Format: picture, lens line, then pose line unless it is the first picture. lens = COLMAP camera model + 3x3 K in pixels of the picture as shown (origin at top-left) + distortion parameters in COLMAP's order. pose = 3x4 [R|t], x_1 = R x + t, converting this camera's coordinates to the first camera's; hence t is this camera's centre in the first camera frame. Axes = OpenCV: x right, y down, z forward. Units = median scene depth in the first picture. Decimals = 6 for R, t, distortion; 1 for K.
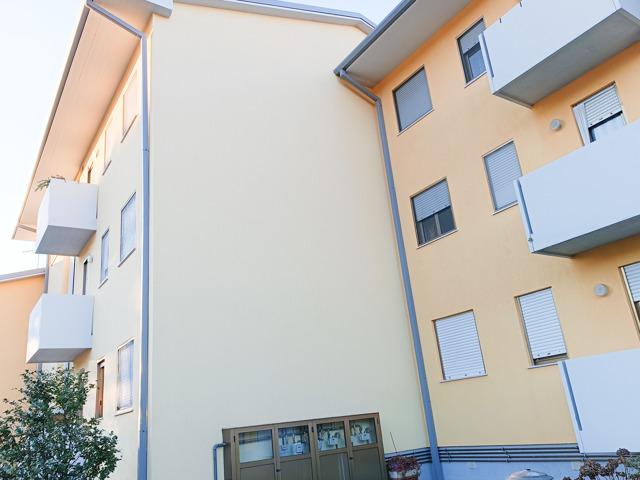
lens RADIAL K [[531.3, 0, 320.0], [0, 531.3, 240.0], [0, 0, 1]] dist [0.079491, -0.000730]
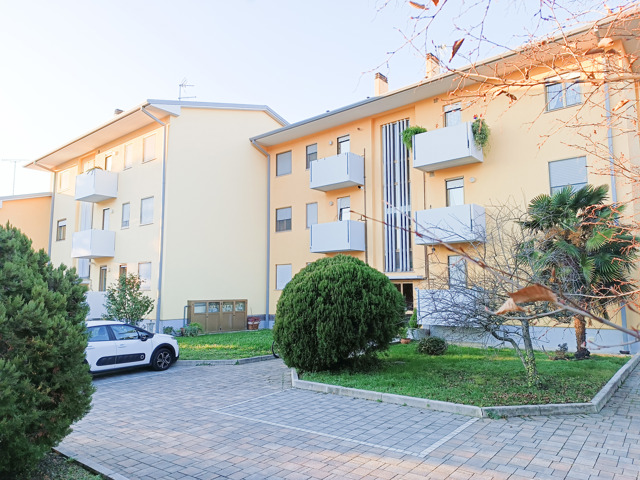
lens RADIAL K [[460.9, 0, 320.0], [0, 460.9, 240.0], [0, 0, 1]] dist [0.061967, -0.049848]
pose [[0.955394, 0.129307, 0.265523, -0.171732], [-0.179184, 0.968467, 0.173102, -0.371431], [-0.234767, -0.212958, 0.948437, -1.038143]]
